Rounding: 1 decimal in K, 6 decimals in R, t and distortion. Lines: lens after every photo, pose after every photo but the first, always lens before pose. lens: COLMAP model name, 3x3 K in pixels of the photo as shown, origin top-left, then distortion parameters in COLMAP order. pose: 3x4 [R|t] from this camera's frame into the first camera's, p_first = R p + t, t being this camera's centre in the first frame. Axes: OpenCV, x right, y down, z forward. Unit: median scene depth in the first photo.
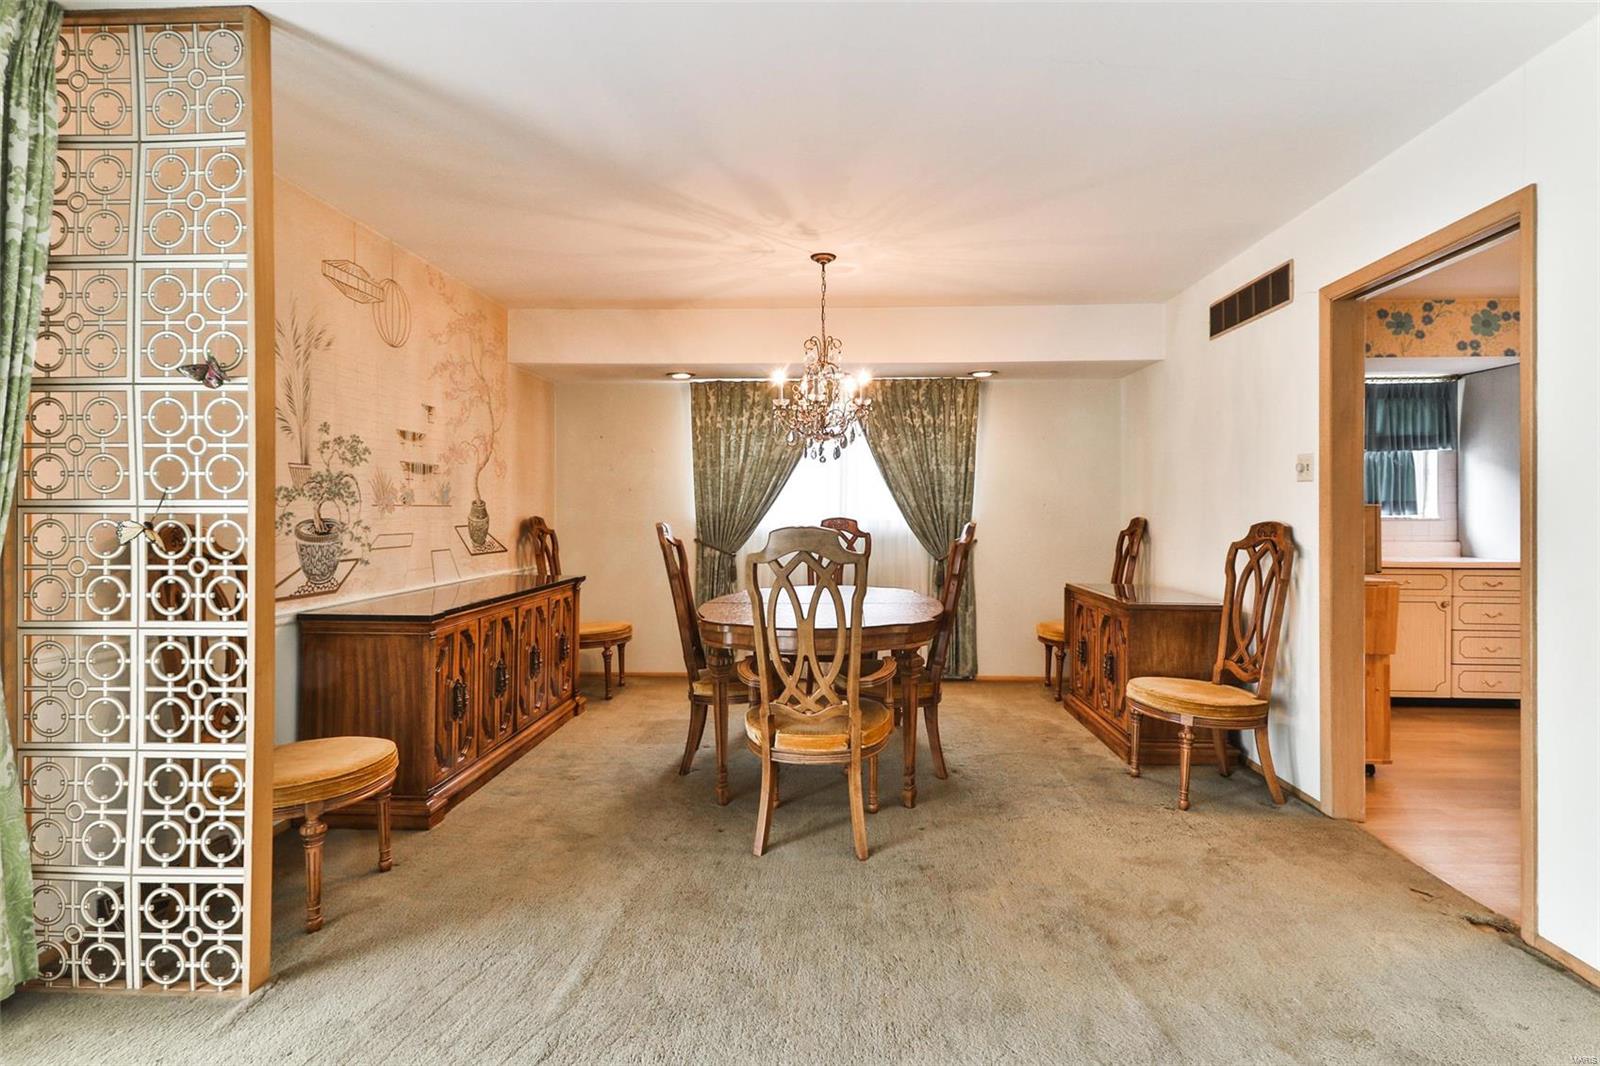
lens RADIAL K [[818.3, 0, 813.9], [0, 818.3, 507.8], [0, 0, 1]] dist [0.027269, -0.015039]
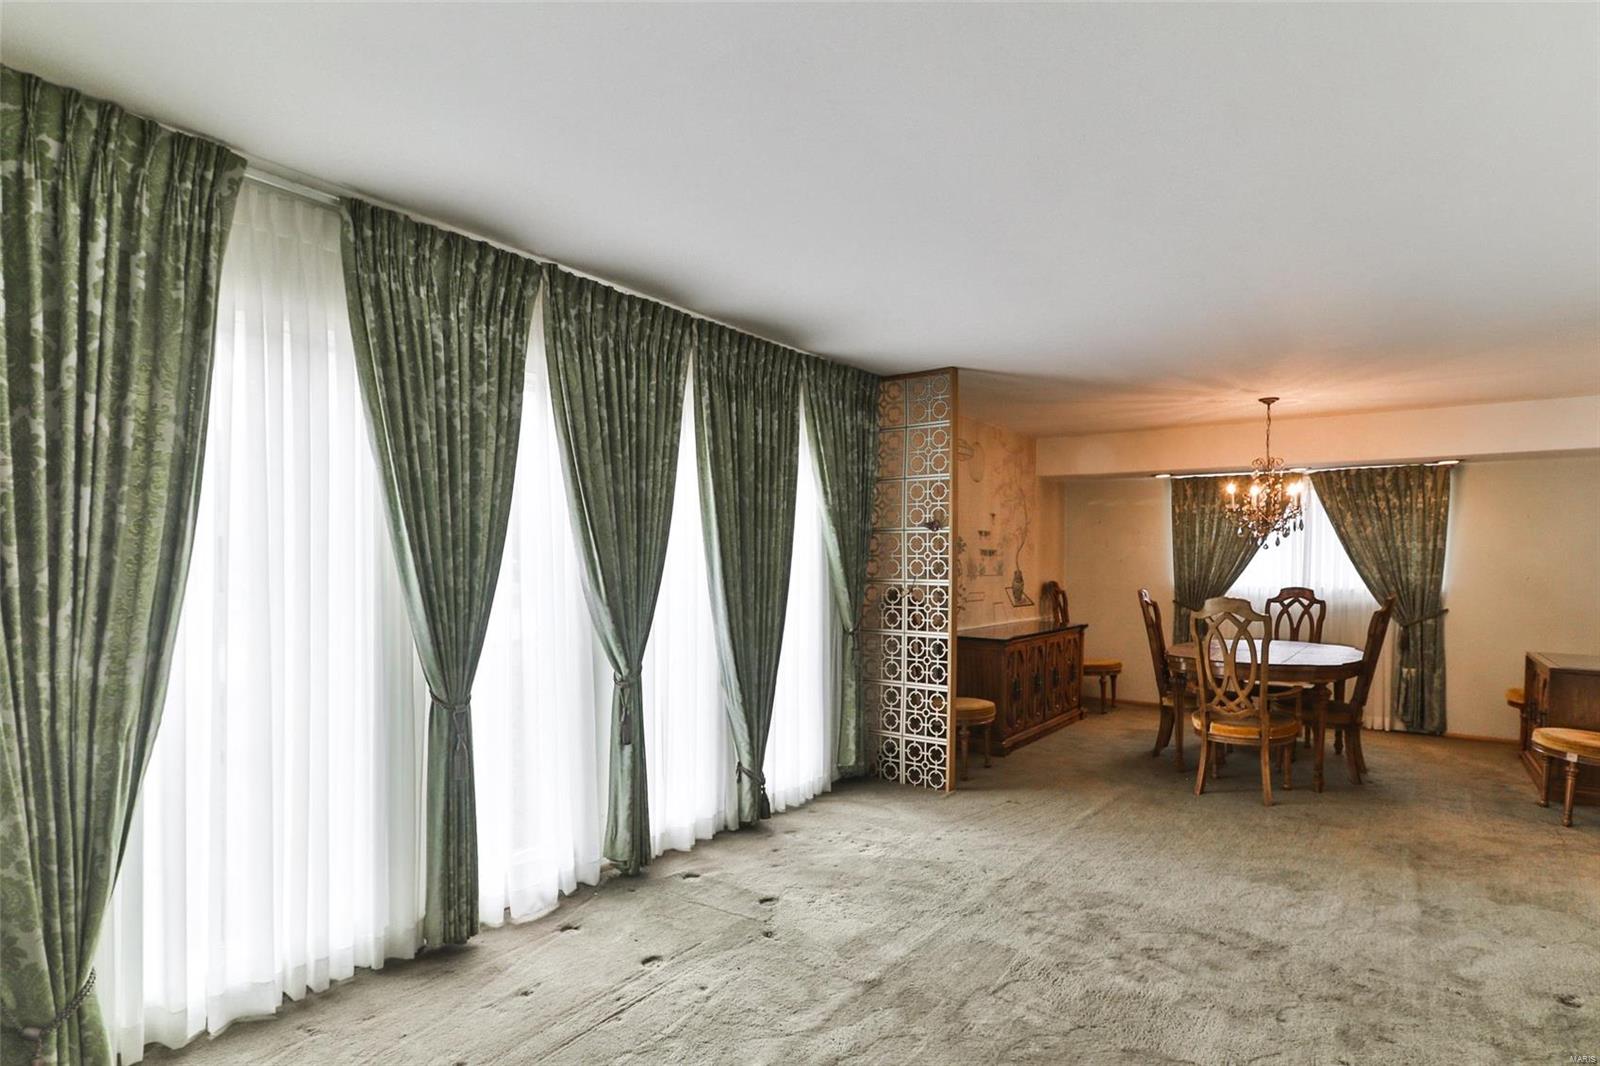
lens RADIAL K [[858.5, 0, 823.3], [0, 858.5, 569.2], [0, 0, 1]] dist [0.016305, -0.001875]
pose [[0.848285, 0.013057, -0.529379, 0.141800], [-0.007195, 0.999888, 0.013132, -0.033854], [0.529491, -0.007331, 0.848284, -0.599264]]
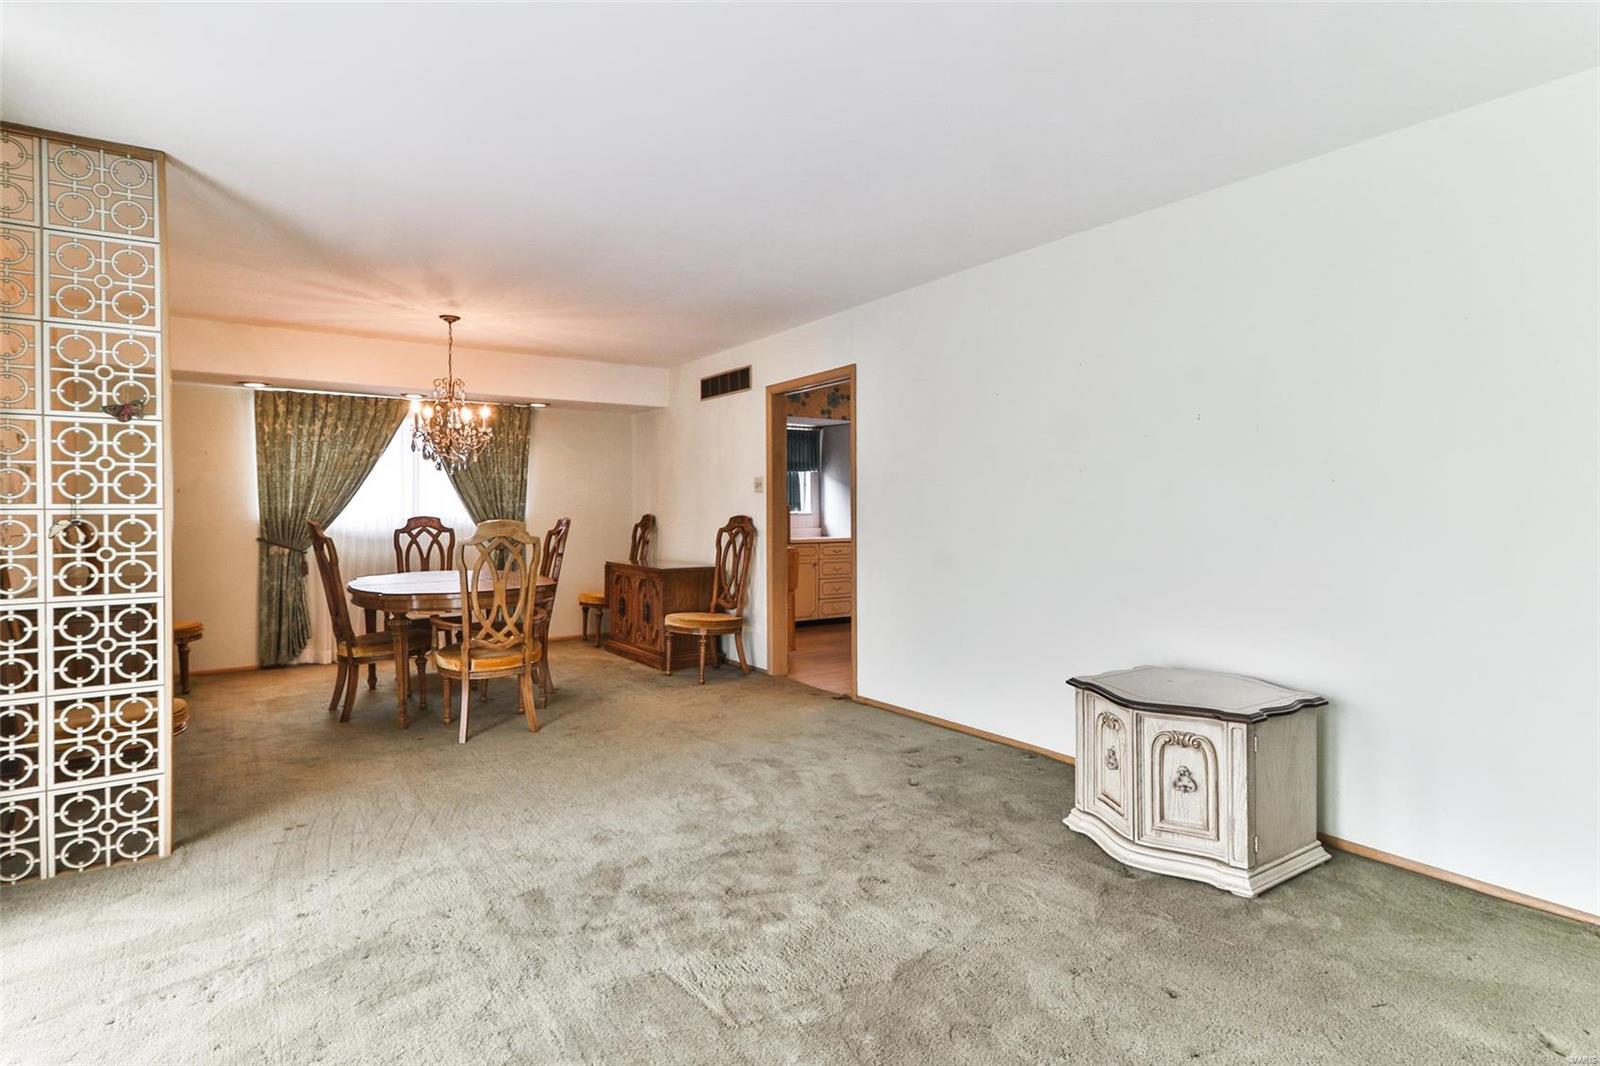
lens RADIAL K [[818.3, 0, 813.9], [0, 818.3, 507.8], [0, 0, 1]] dist [0.027269, -0.015039]
pose [[0.786289, -0.003304, 0.617850, -0.333072], [0.002783, 0.999994, 0.001806, -0.001470], [-0.617853, 0.000299, 0.786294, -0.382058]]
